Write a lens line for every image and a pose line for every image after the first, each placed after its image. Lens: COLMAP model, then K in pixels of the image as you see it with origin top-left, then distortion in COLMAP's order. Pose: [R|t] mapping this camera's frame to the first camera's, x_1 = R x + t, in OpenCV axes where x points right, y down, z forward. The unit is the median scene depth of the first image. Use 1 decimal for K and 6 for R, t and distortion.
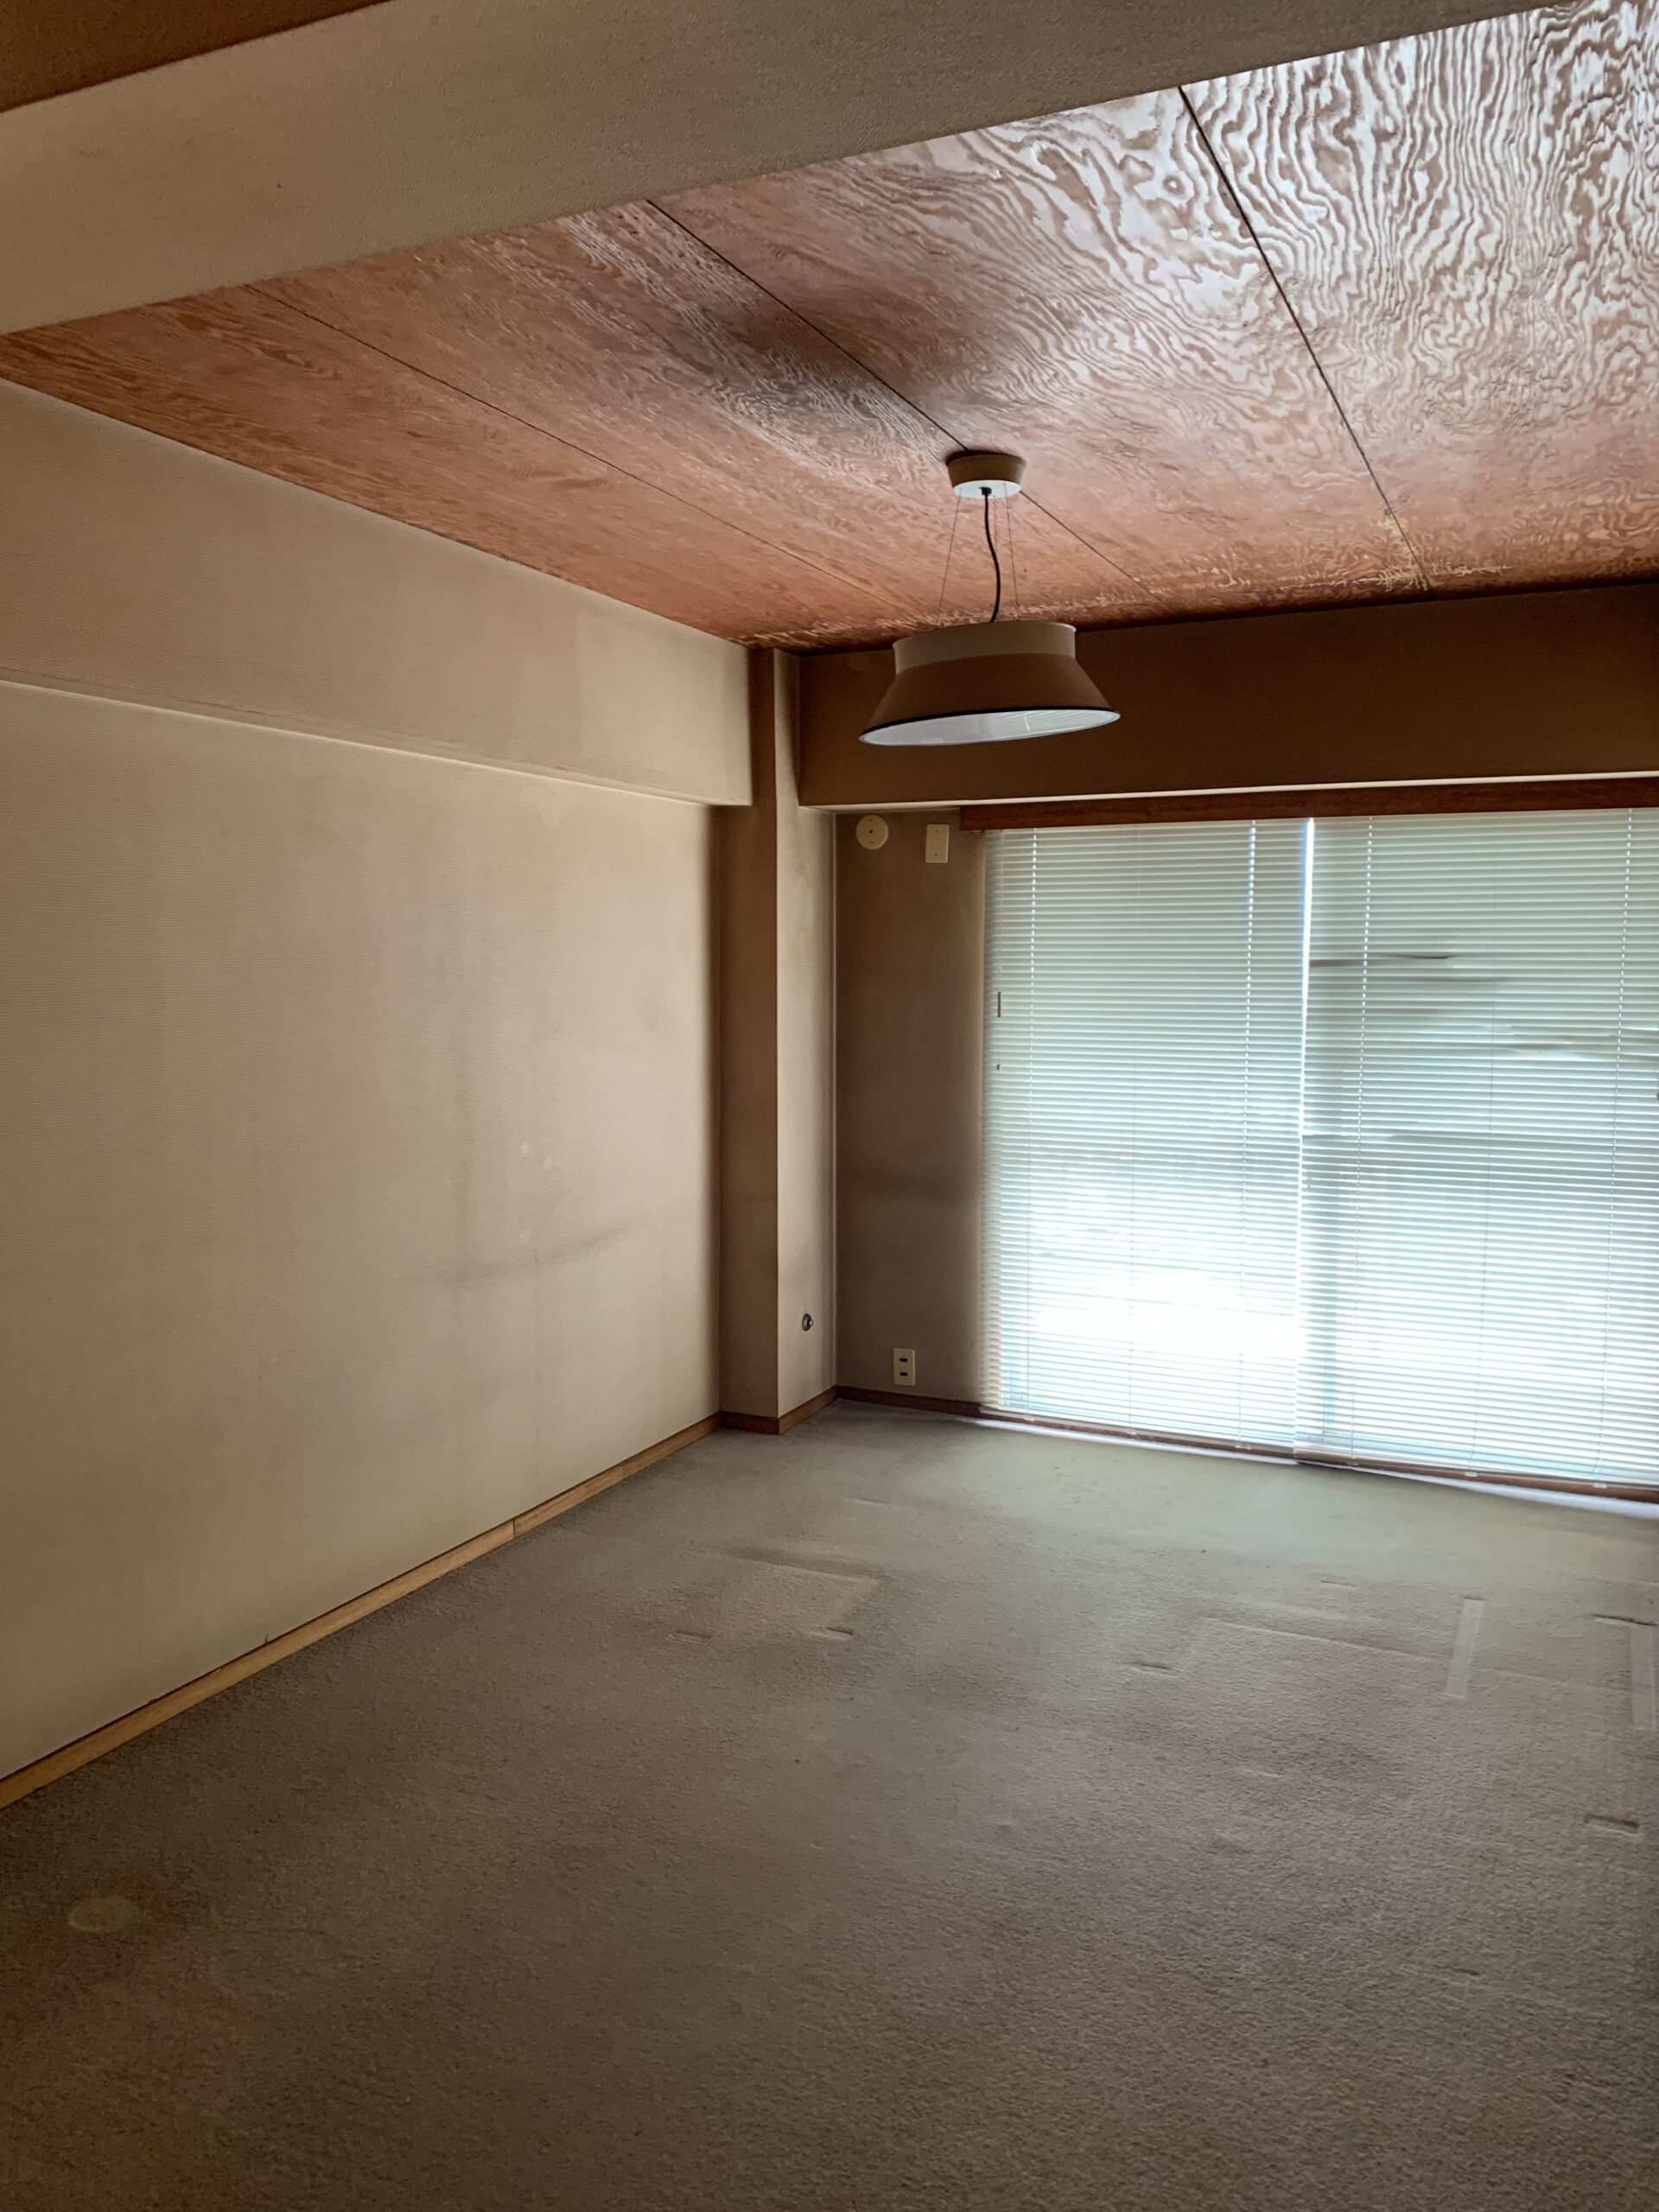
lens RADIAL K [[1692.6, 0, 829.5], [0, 1692.6, 1106.0], [0, 0, 1]] dist [0.309250, -0.717392]
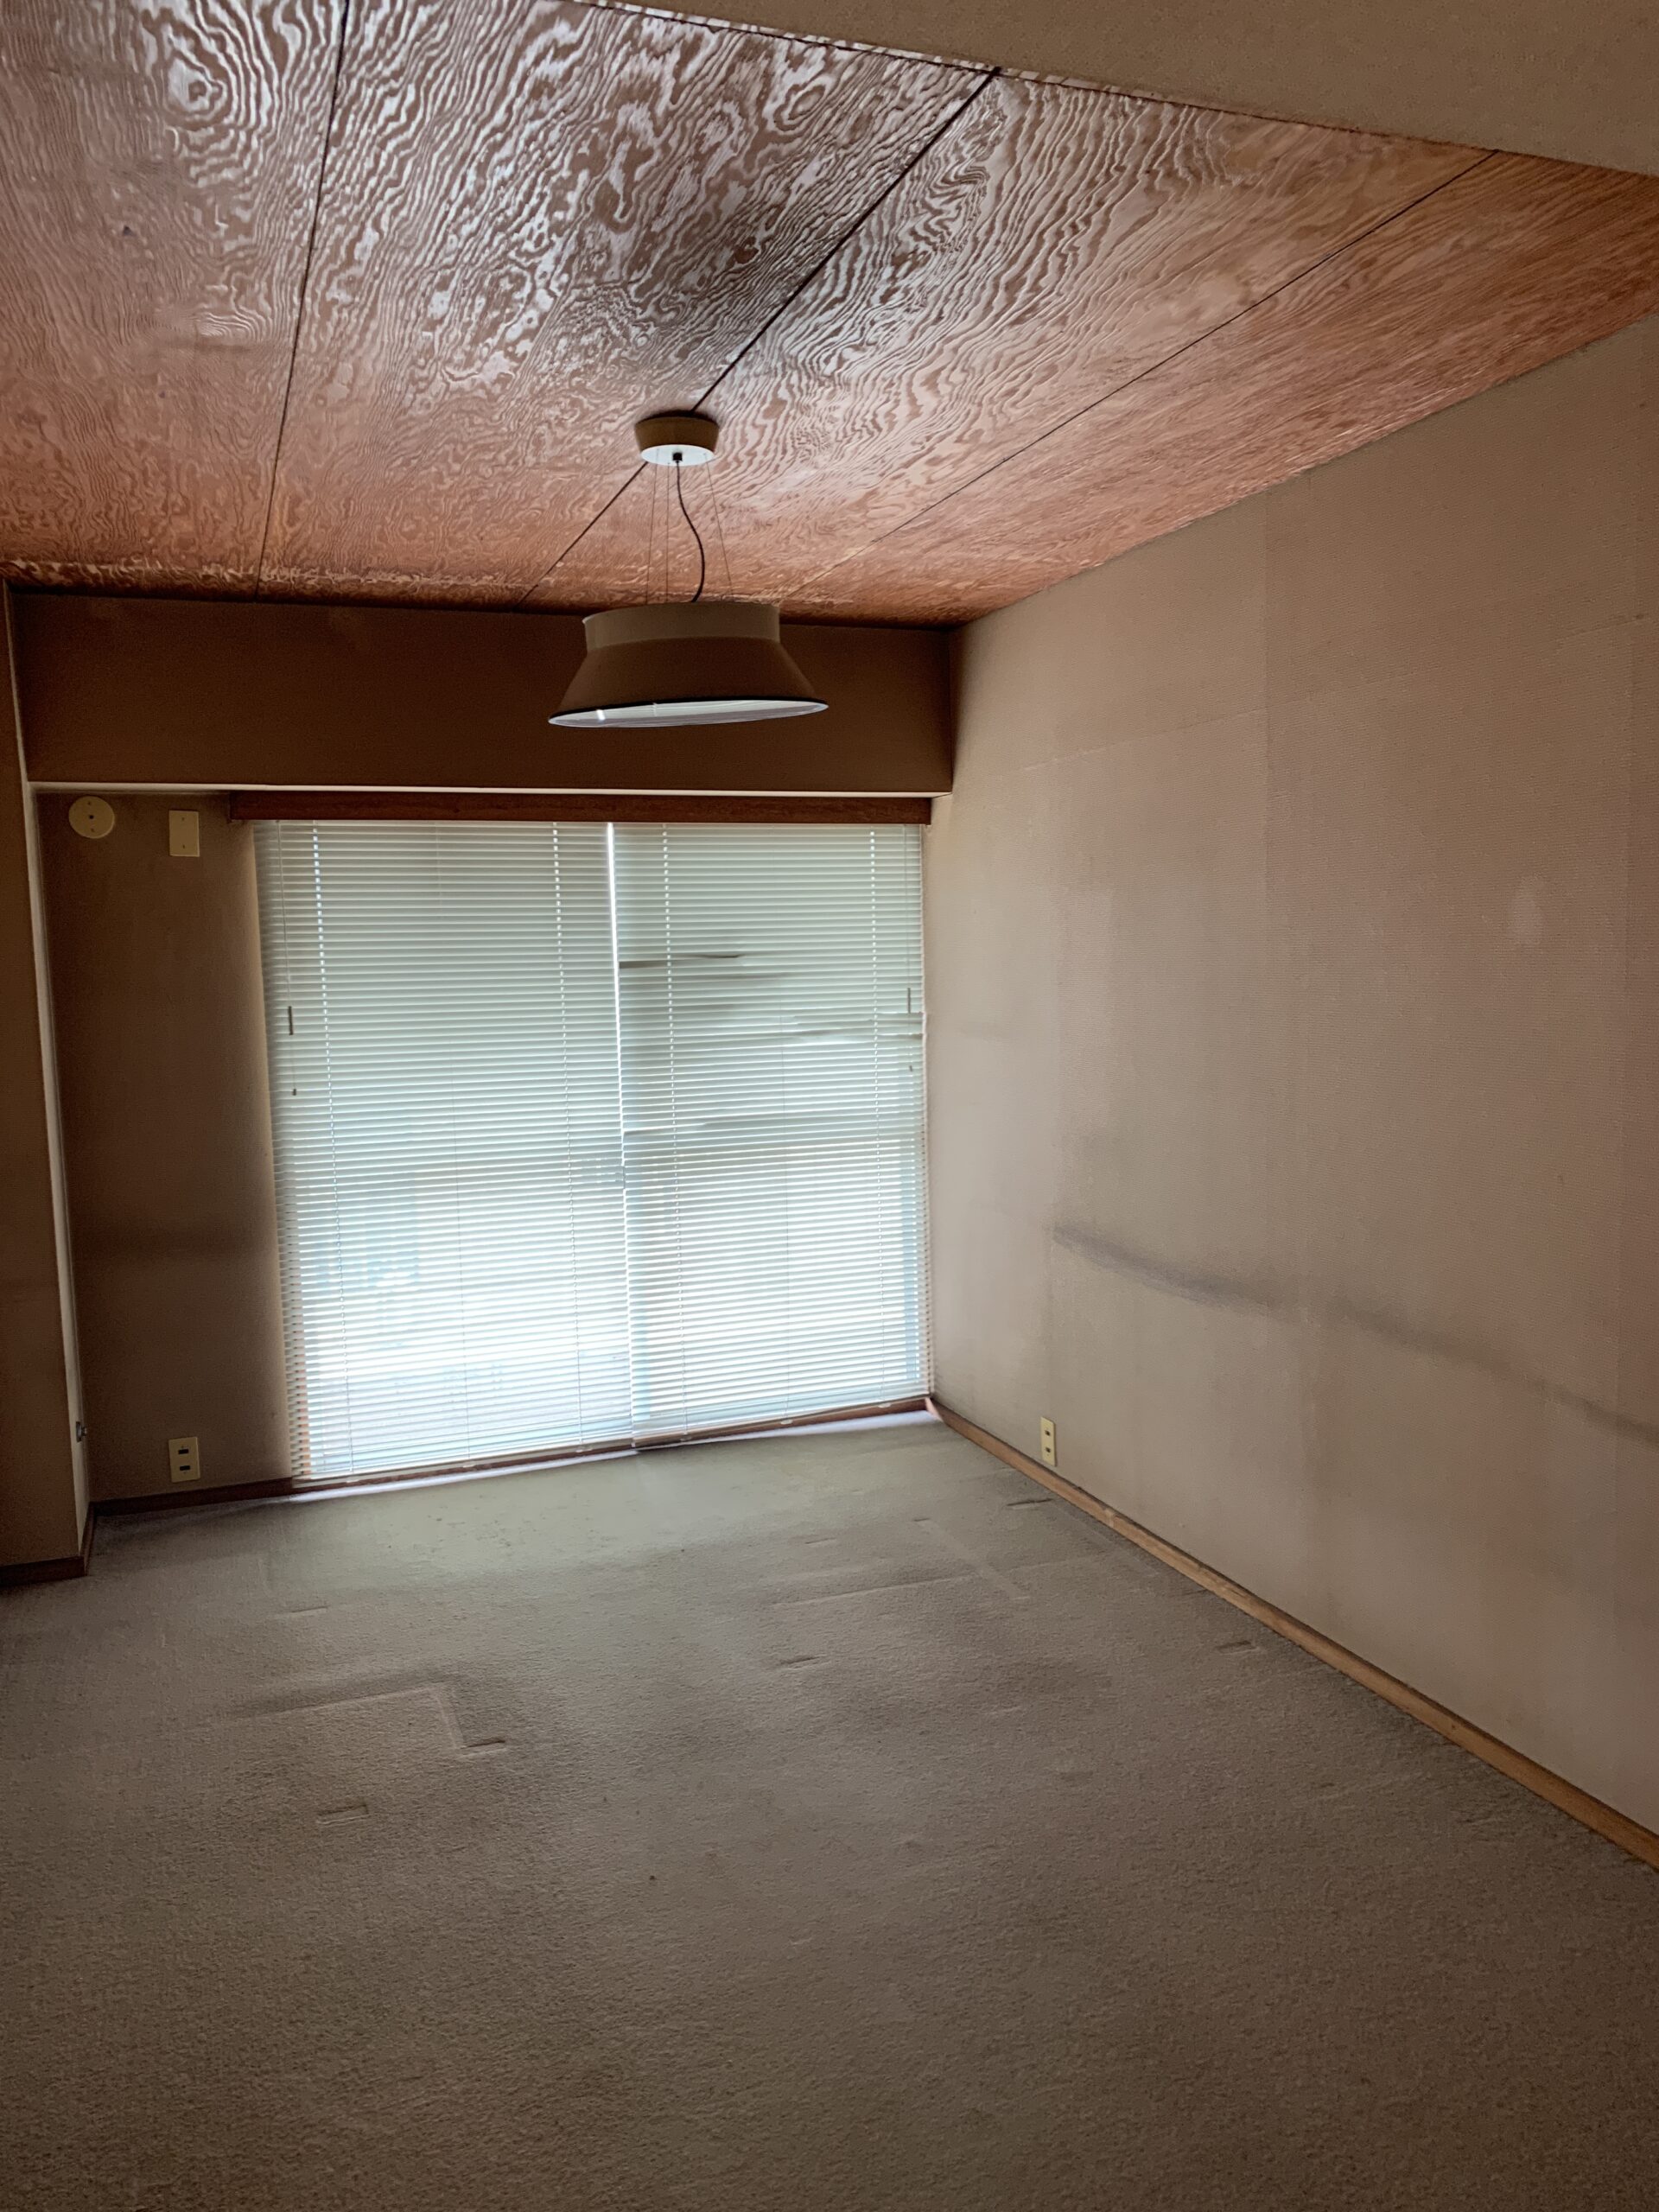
lens RADIAL K [[1688.5, 0, 830.8], [0, 1688.5, 1131.7], [0, 0, 1]] dist [0.001286, 0.012038]
pose [[0.705869, -0.098200, 0.701502, -0.341275], [0.088358, 0.994815, 0.050351, -0.023877], [-0.702810, 0.026442, 0.710886, 0.208452]]
